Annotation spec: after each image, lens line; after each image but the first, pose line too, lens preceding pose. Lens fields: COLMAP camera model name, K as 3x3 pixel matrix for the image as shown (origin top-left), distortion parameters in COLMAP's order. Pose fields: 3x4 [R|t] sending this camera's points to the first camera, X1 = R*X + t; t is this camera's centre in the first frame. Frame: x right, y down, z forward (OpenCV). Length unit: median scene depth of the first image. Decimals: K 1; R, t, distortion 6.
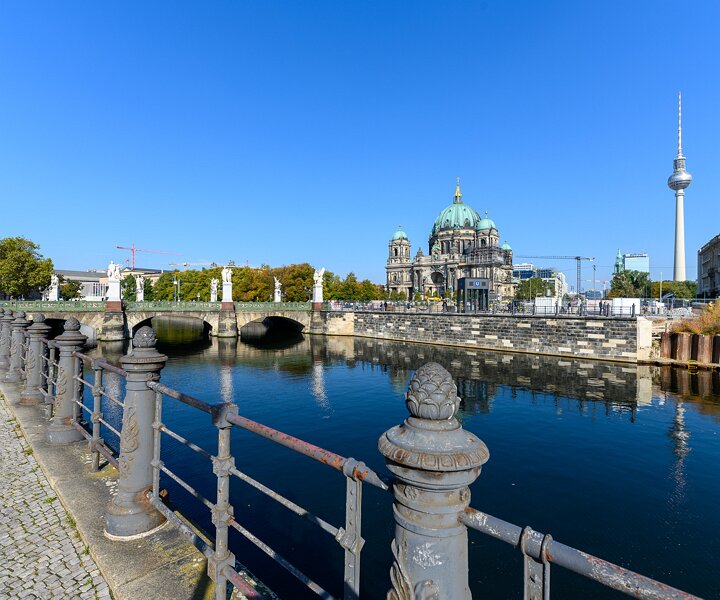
lens RADIAL K [[647.1, 0, 366.2], [0, 647.1, 294.7], [0, 0, 1]] dist [-0.007193, 0.004092]
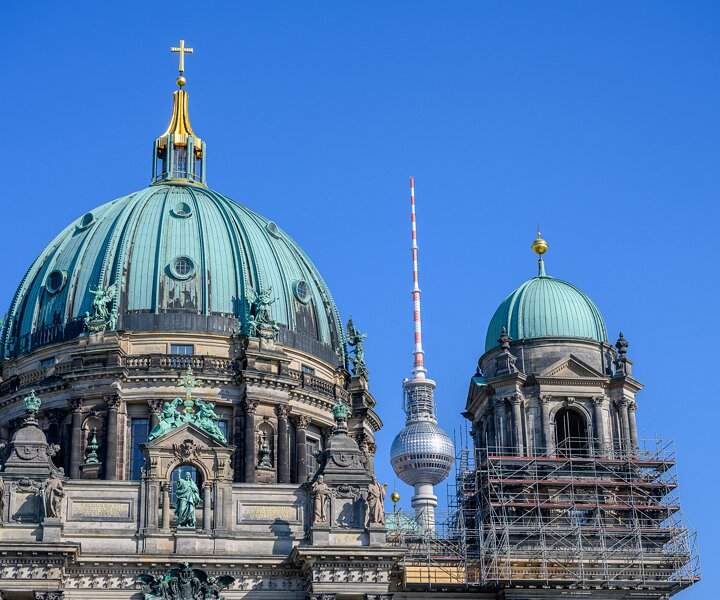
lens RADIAL K [[1545.9, 0, 360.0], [0, 1545.9, 300.0], [0, 0, 1]] dist [-0.002933, -0.042605]
pose [[0.631327, 0.267594, 0.727887, -0.088246], [0.009536, 0.935834, -0.352313, 0.007902], [-0.775458, 0.229366, 0.588265, 0.790796]]
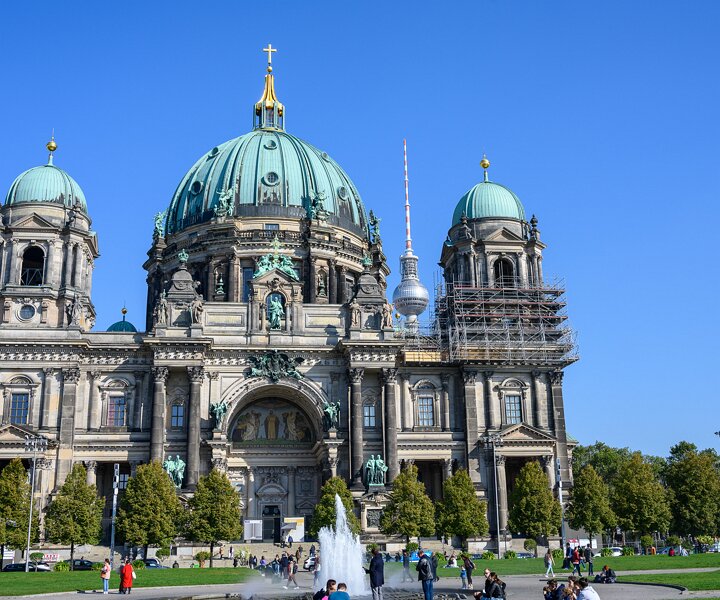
lens RADIAL K [[867.8, 0, 362.2], [0, 867.8, 302.4], [0, 0, 1]] dist [-0.010873, -0.002190]
pose [[0.642970, 0.190368, 0.741856, -0.075562], [0.009283, 0.966609, -0.256088, 0.007898], [-0.765835, 0.171543, 0.619733, 0.802329]]
